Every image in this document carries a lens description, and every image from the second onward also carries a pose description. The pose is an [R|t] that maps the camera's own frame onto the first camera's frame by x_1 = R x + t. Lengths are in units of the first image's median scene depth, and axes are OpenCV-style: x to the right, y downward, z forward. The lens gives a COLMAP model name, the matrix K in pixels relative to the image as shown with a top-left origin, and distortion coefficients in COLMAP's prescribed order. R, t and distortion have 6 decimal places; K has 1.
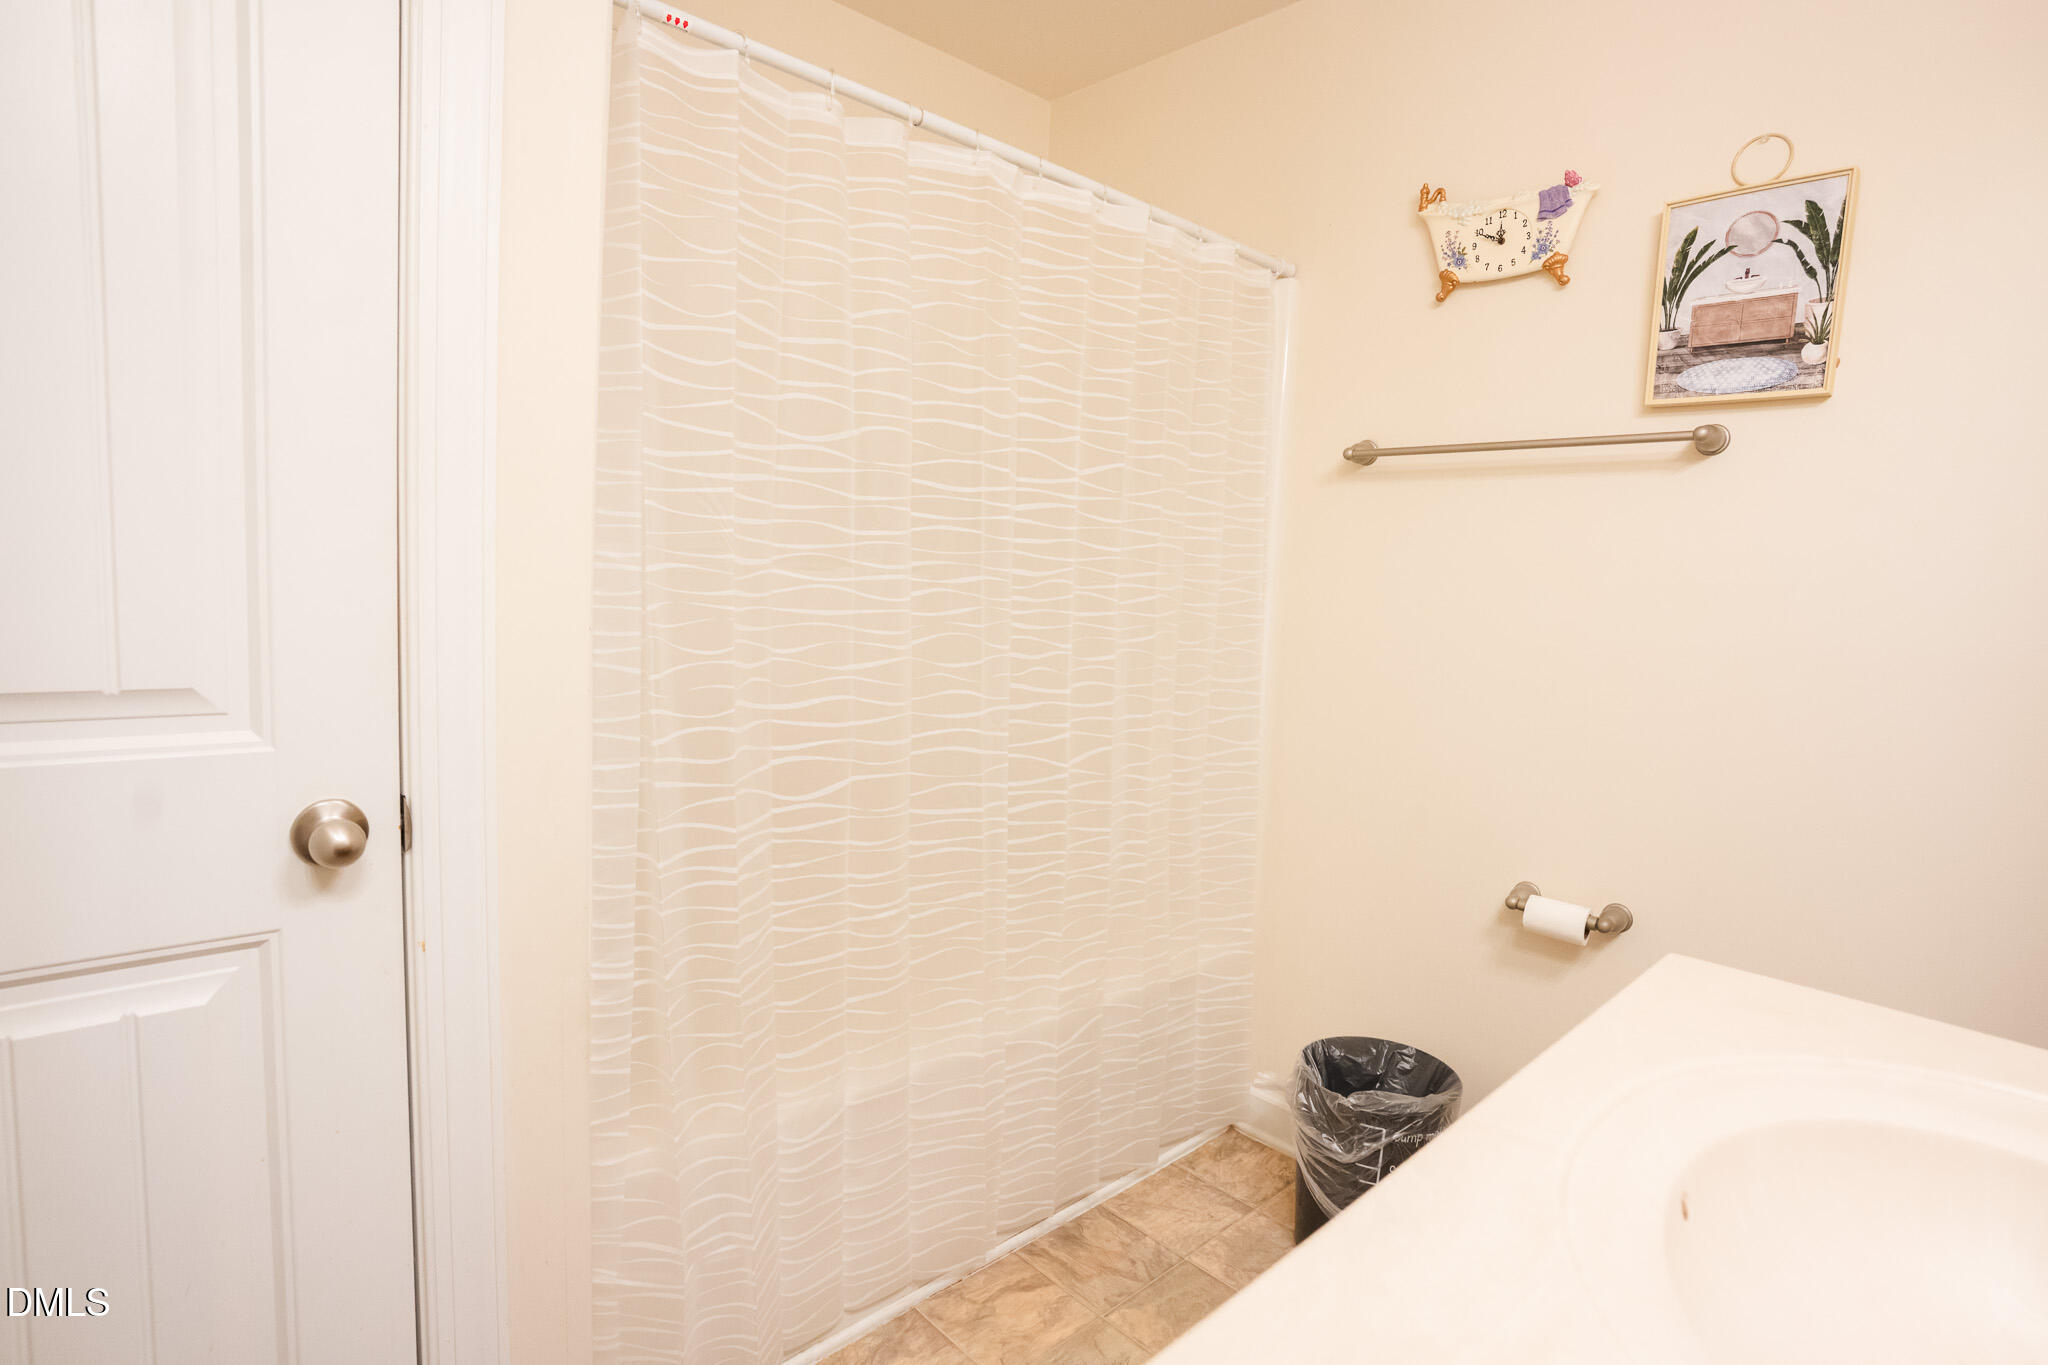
lens RADIAL K [[986.8, 0, 1051.6], [0, 986.8, 699.5], [0, 0, 1]] dist [-0.095825, 0.039506]
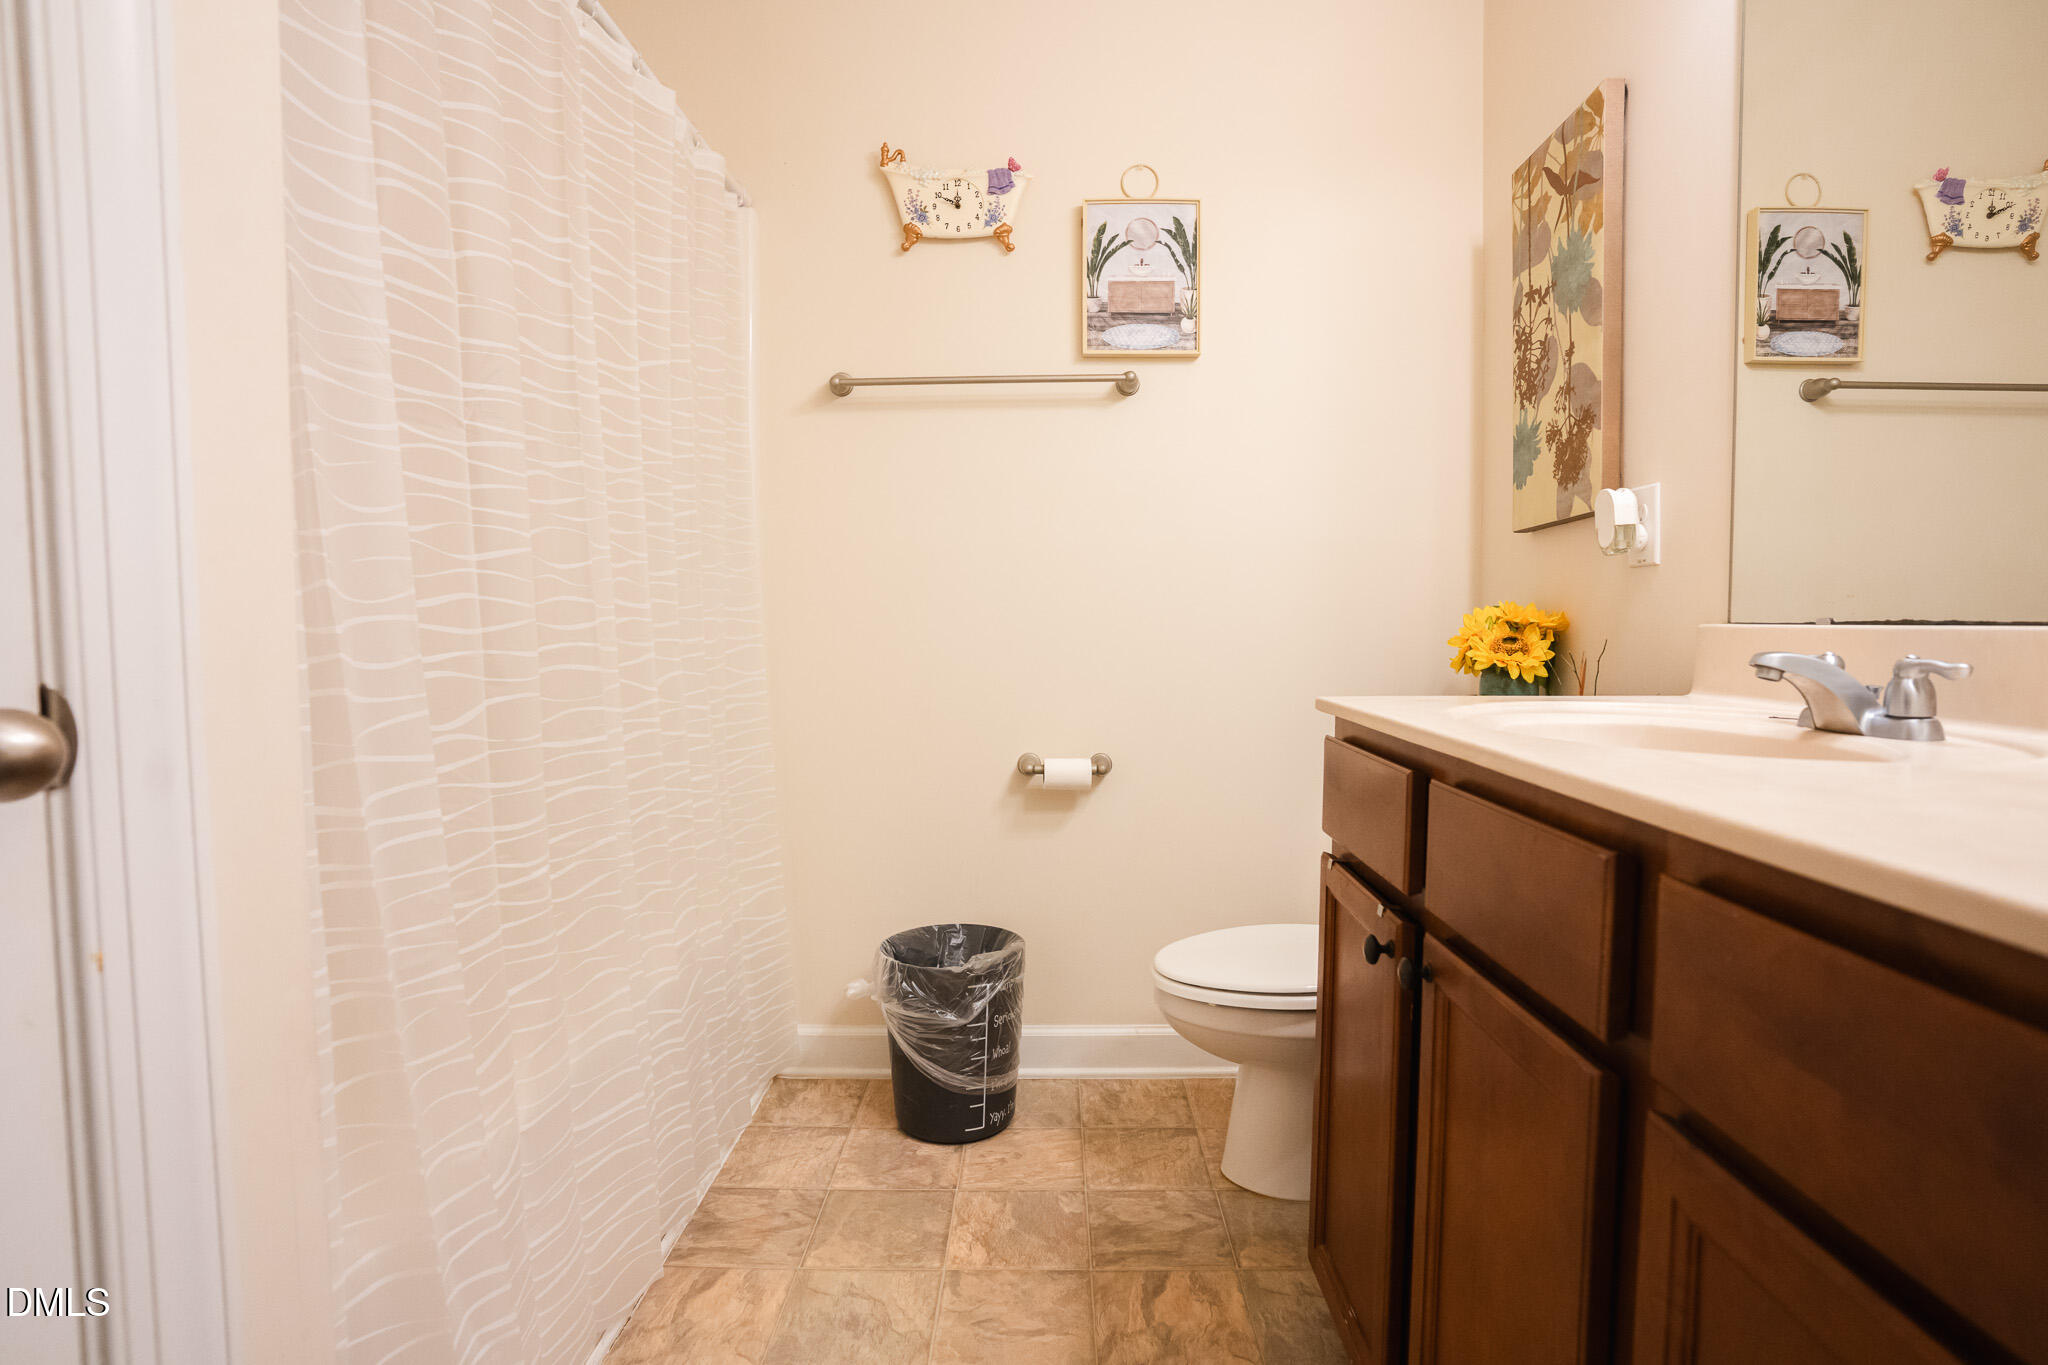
lens RADIAL K [[986.8, 0, 1051.6], [0, 986.8, 699.5], [0, 0, 1]] dist [-0.095825, 0.039506]
pose [[0.700113, -0.115917, 0.704561, -0.368279], [0.127126, 0.991205, 0.036753, 0.092931], [-0.702625, 0.063837, 0.708691, 0.130095]]
